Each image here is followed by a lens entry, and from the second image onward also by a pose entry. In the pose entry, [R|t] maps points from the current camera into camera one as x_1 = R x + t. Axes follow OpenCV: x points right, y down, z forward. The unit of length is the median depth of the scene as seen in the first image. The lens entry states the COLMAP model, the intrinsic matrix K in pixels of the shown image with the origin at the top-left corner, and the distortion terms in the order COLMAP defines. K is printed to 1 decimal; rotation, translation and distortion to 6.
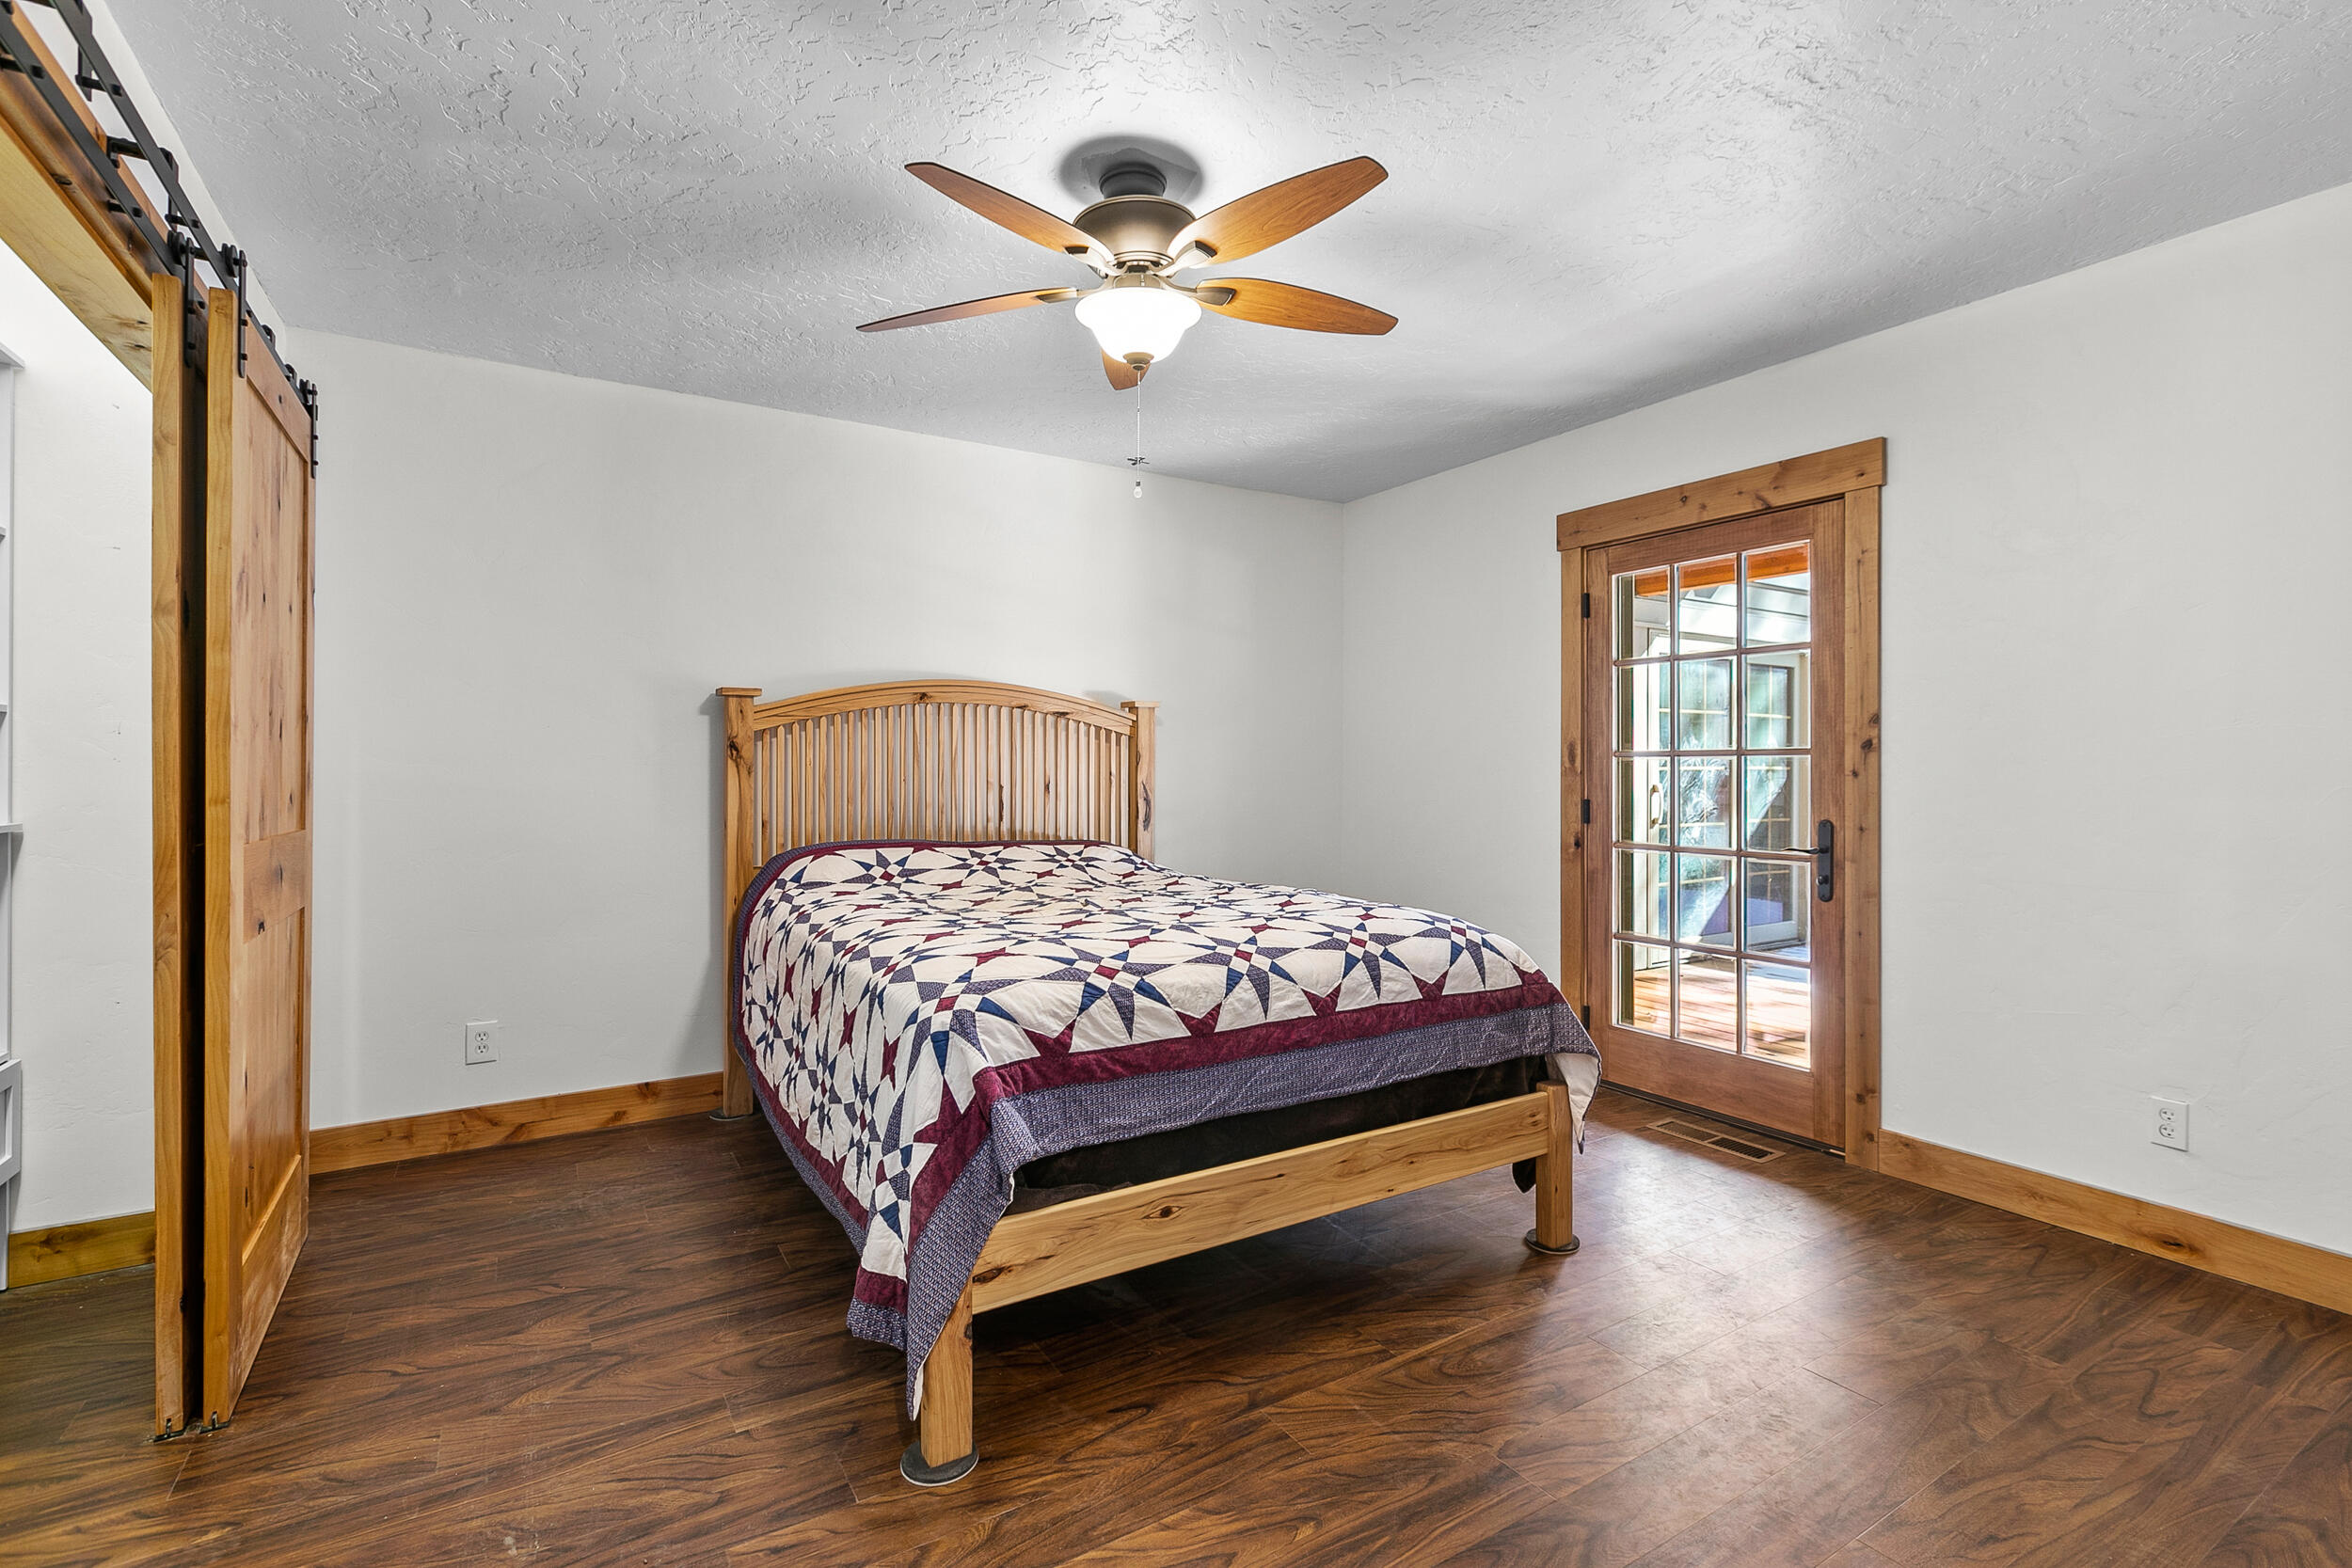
lens RADIAL K [[1057.8, 0, 1188.2], [0, 1057.8, 775.6], [0, 0, 1]] dist [0.005867, -0.001829]
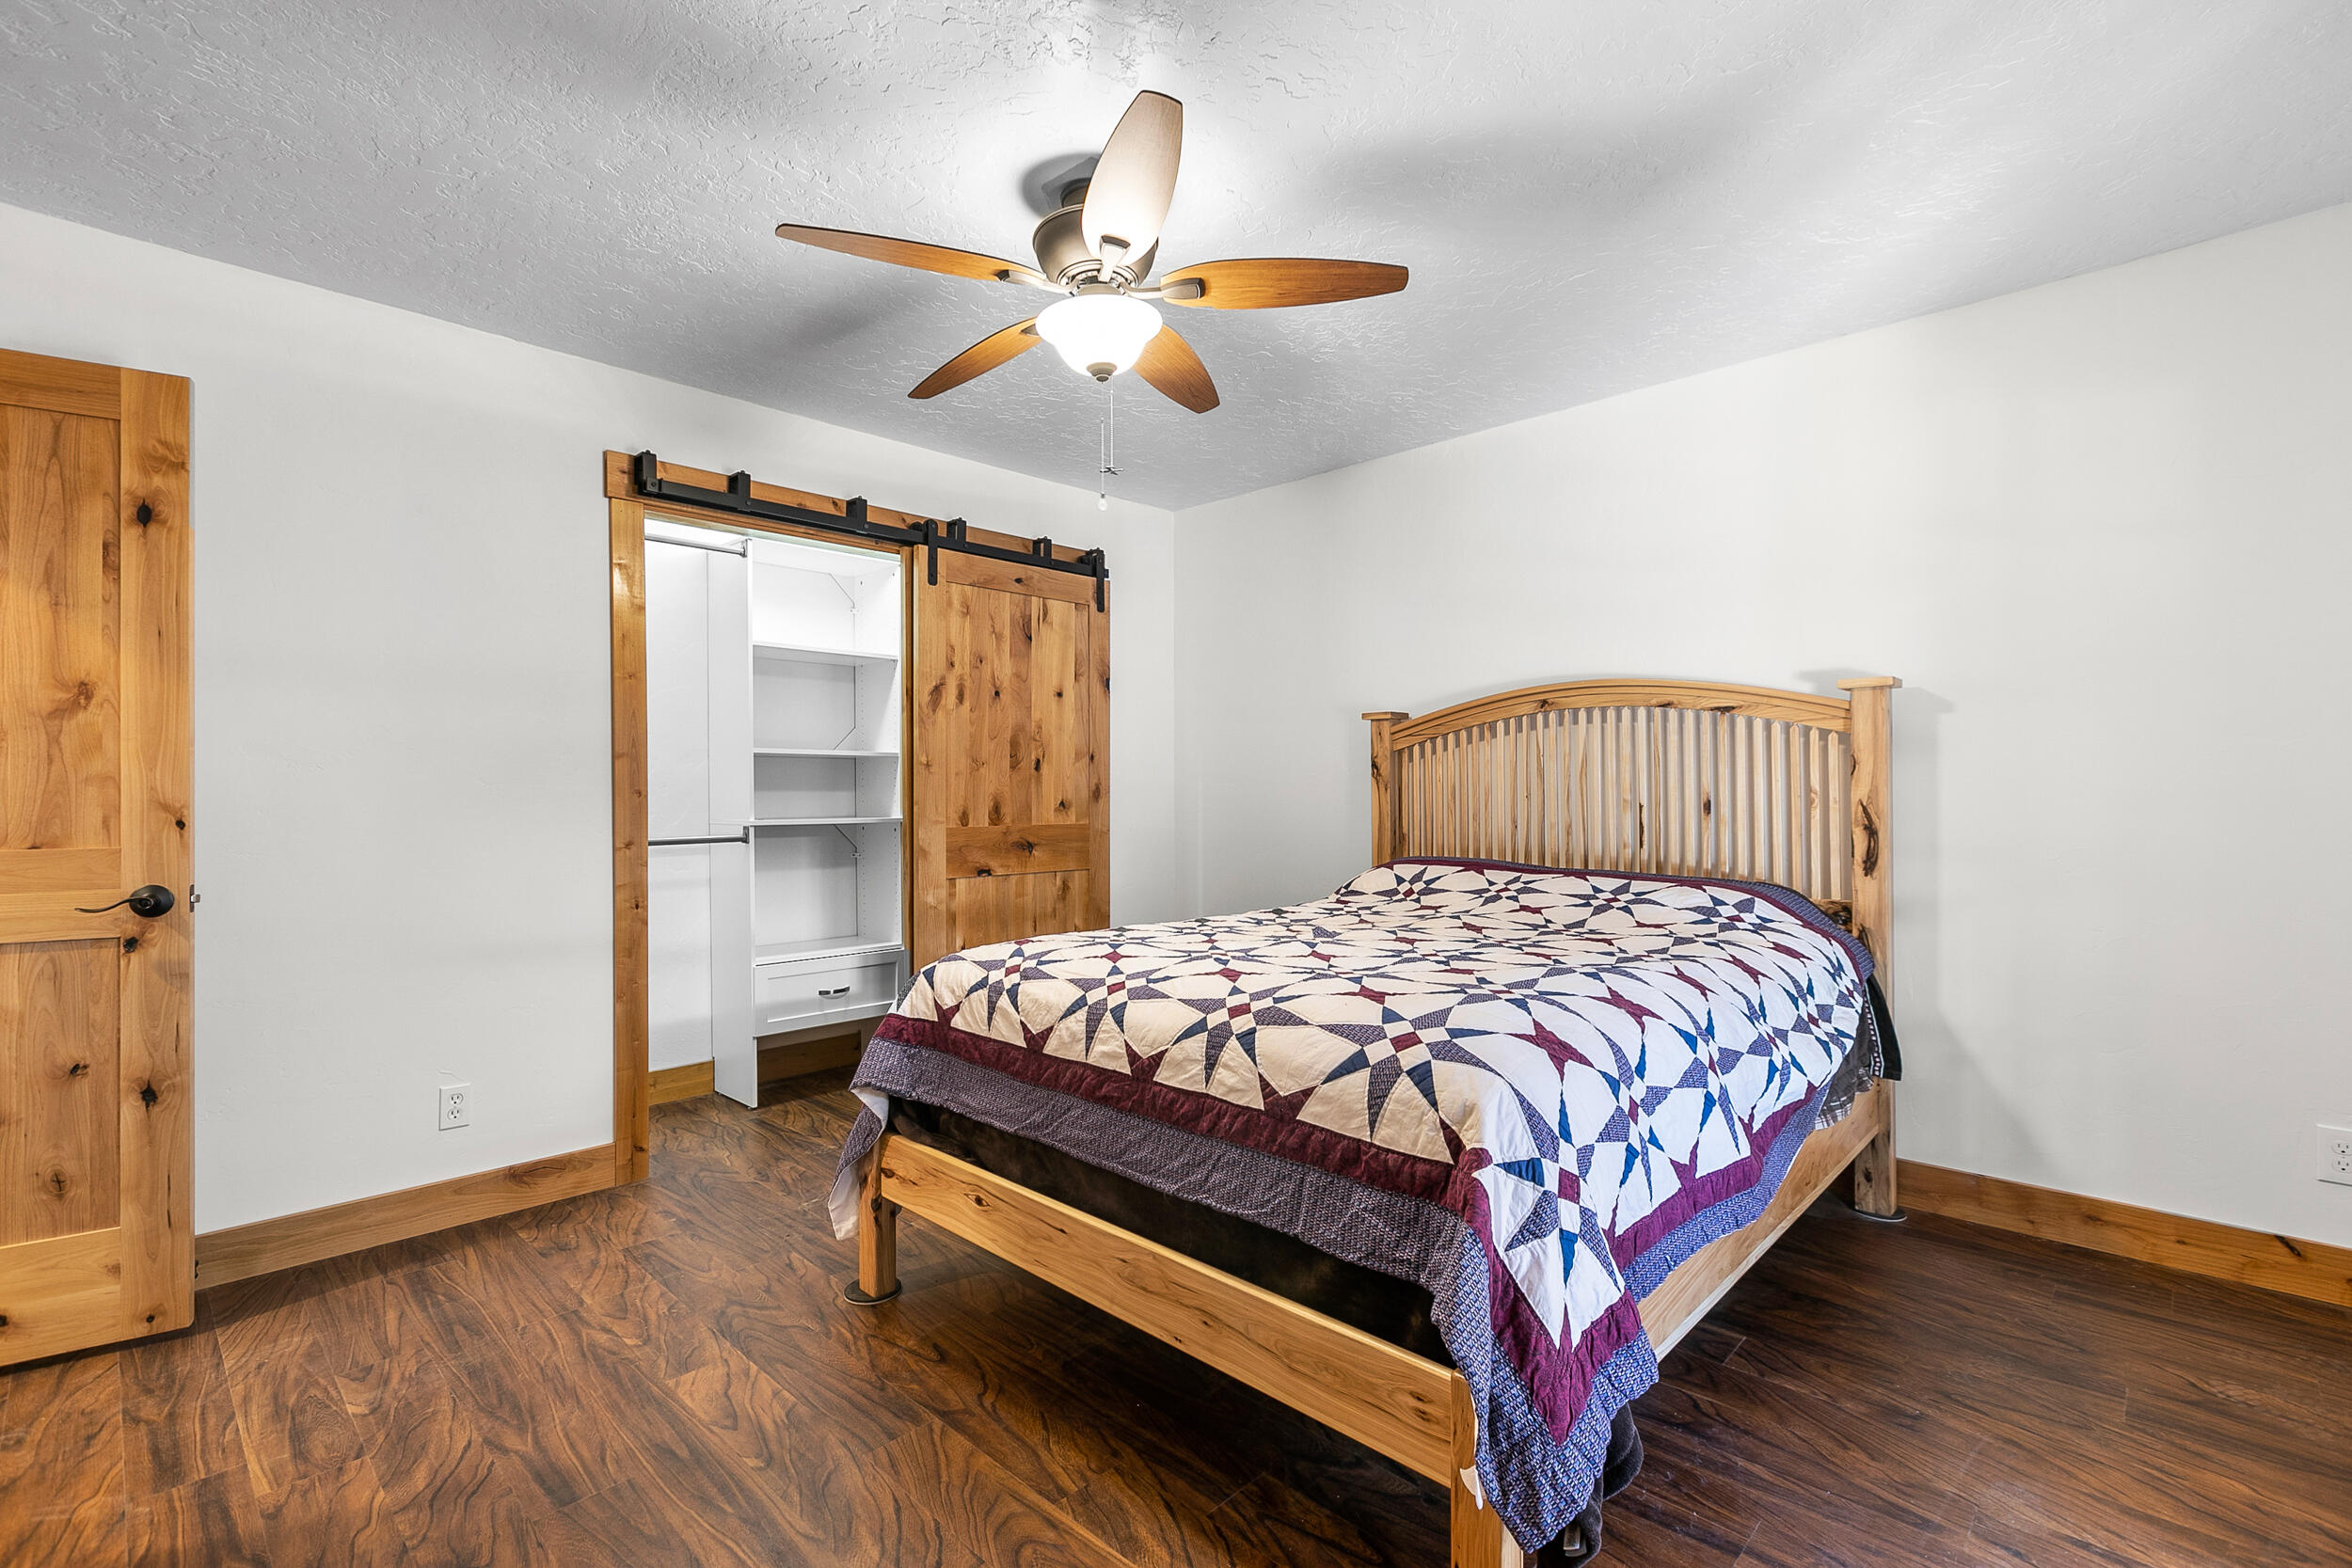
lens RADIAL K [[1057.8, 0, 1192.3], [0, 1057.8, 782.9], [0, 0, 1]] dist [0.005867, -0.001829]
pose [[0.246790, -0.008113, -0.969035, 0.912997], [-0.001387, 0.999961, -0.008725, 0.002320], [0.969068, 0.003498, 0.246770, 0.810794]]
